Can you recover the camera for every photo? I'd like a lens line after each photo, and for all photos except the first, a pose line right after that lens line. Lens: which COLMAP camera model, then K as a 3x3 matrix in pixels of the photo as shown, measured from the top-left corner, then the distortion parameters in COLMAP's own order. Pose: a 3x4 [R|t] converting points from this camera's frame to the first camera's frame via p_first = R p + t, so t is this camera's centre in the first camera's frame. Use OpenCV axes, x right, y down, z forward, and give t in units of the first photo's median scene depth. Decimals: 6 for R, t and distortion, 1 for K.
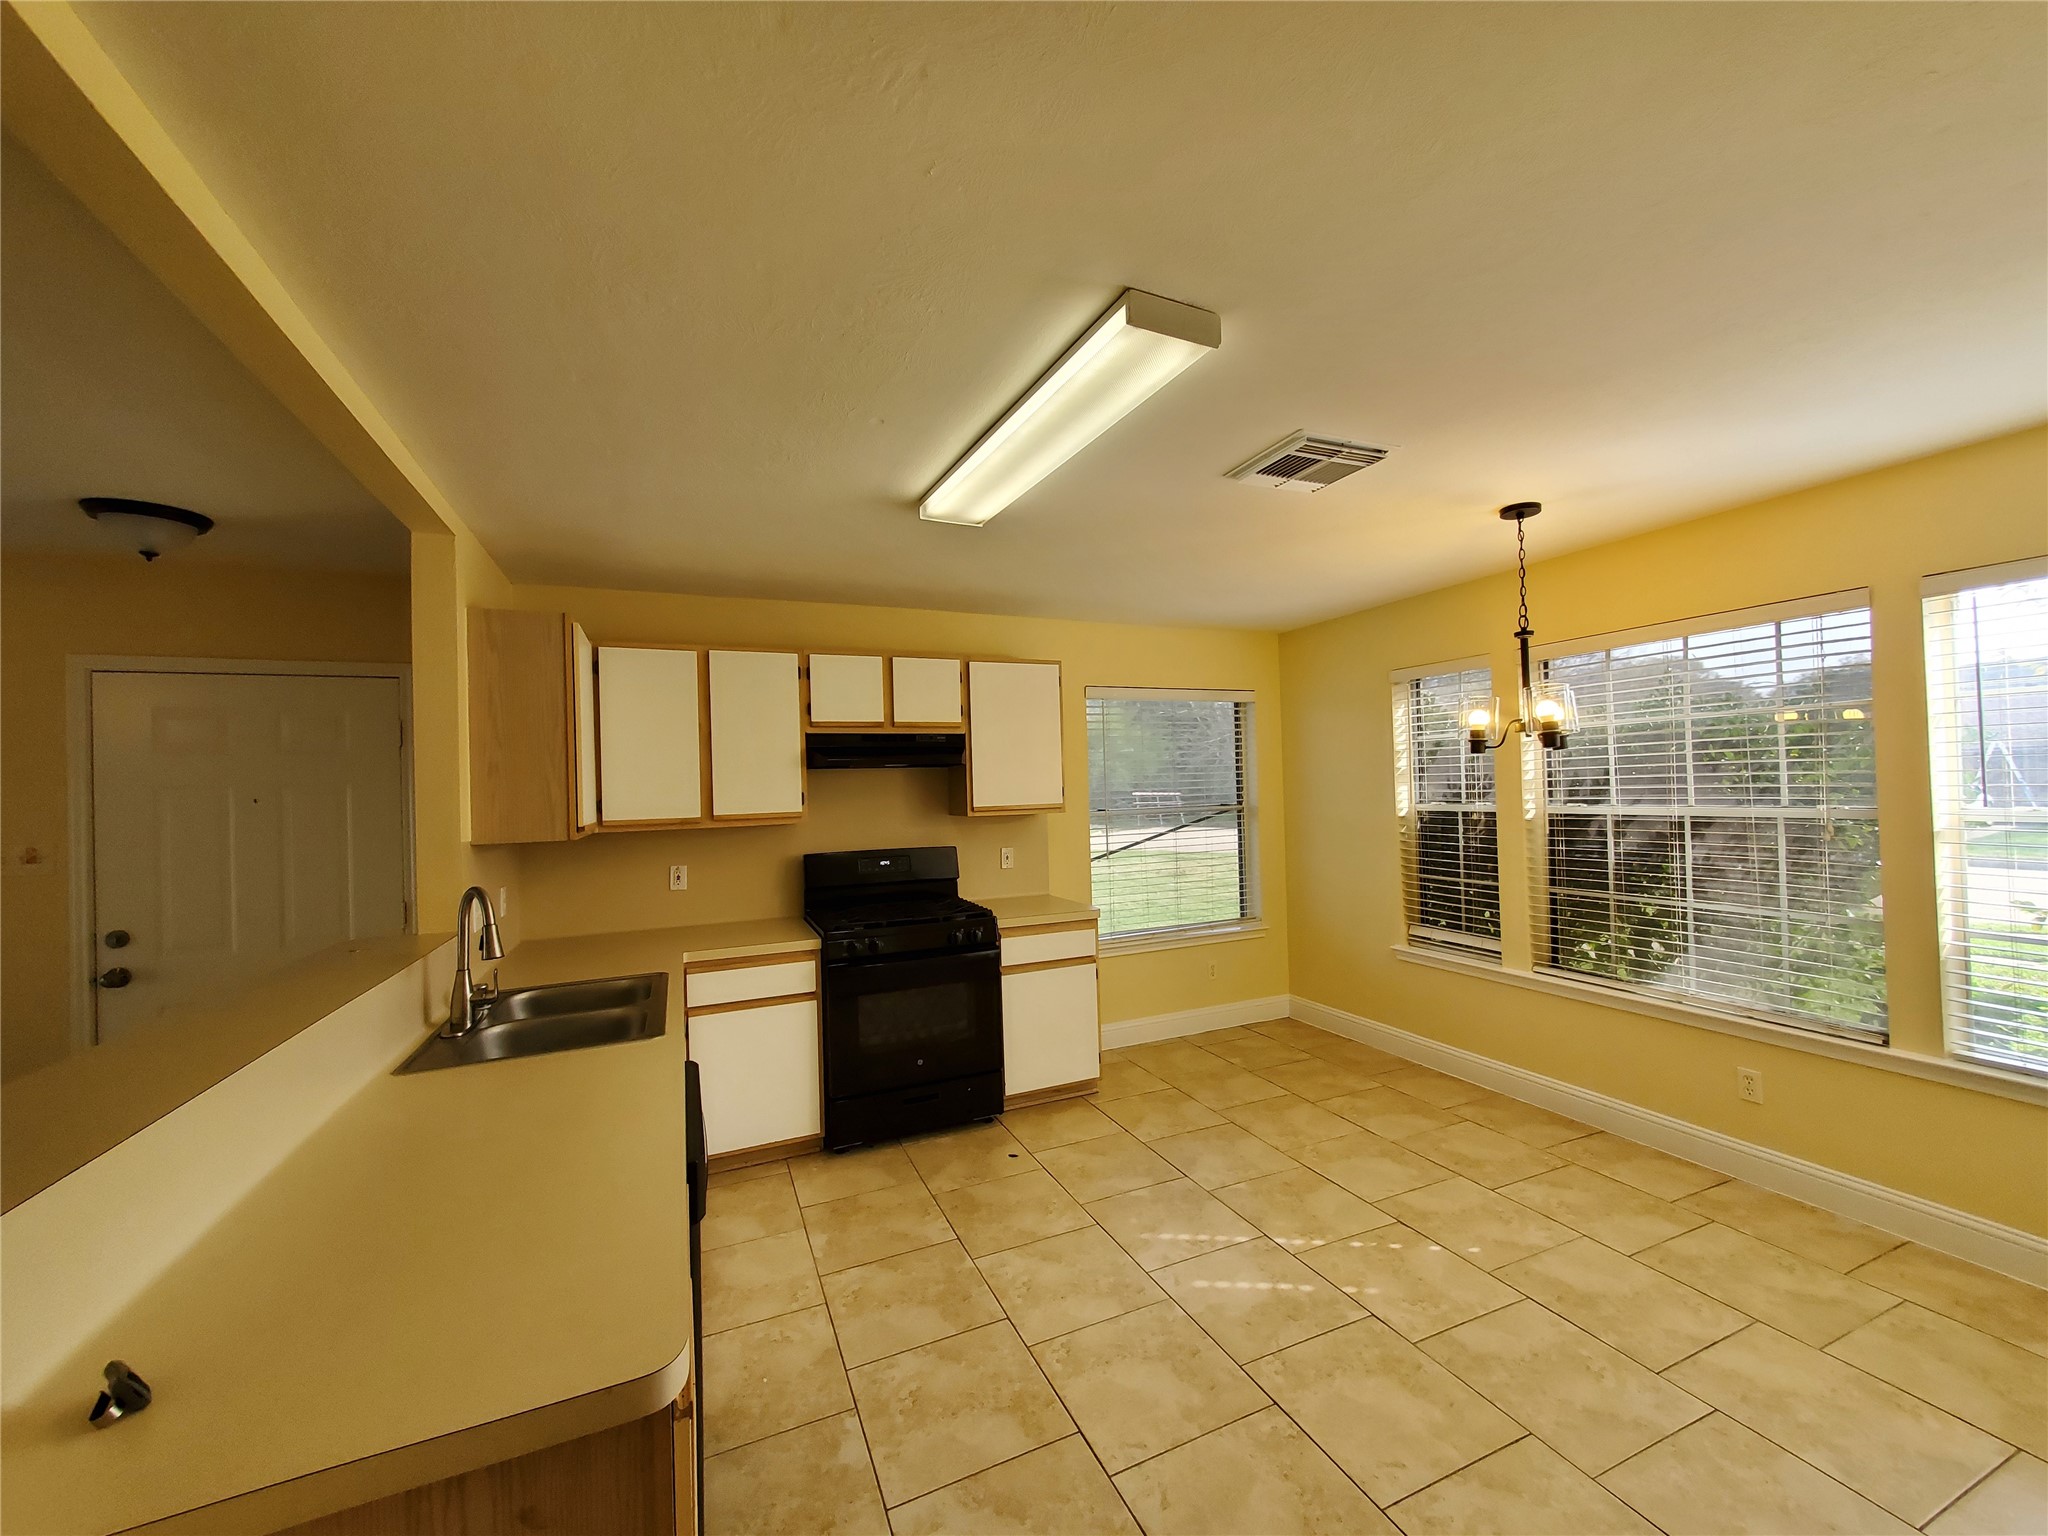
lens RADIAL K [[806.1, 0, 1044.4], [0, 806.1, 781.3], [0, 0, 1]] dist [0.001326, 0.004109]
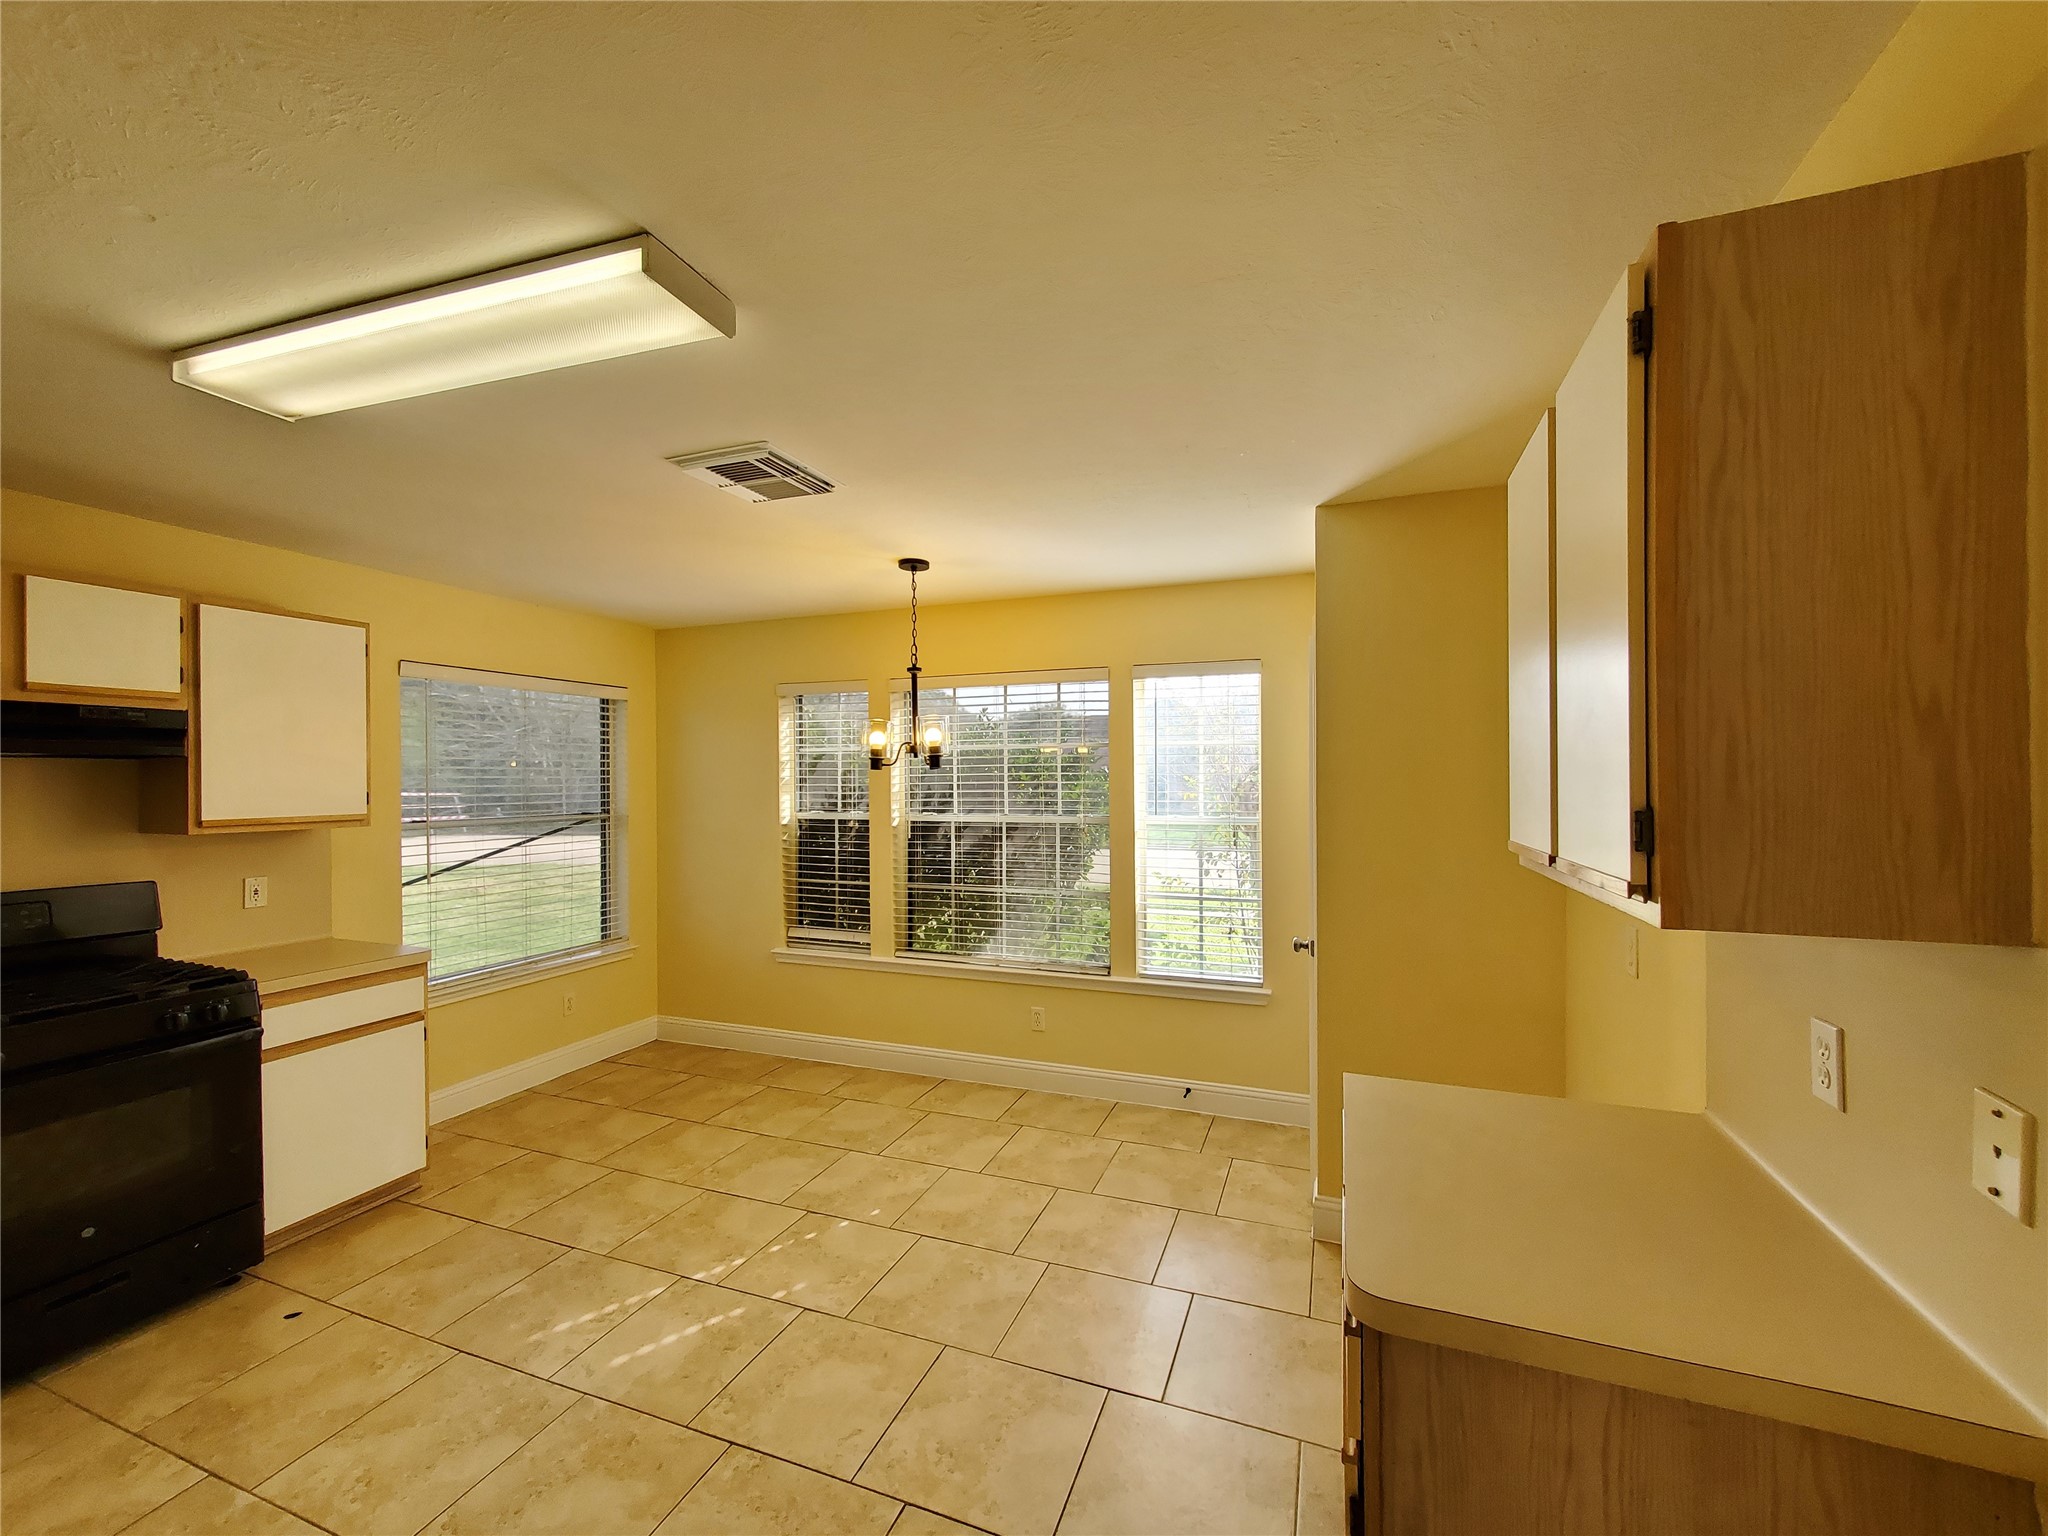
lens RADIAL K [[806.4, 0, 1037.8], [0, 806.4, 780.1], [0, 0, 1]] dist [-0.000206, 0.000181]
pose [[0.701419, 0.024158, 0.712340, -0.105599], [-0.020215, 0.999698, -0.013998, -0.008755], [-0.712462, -0.004581, 0.701695, 0.045959]]
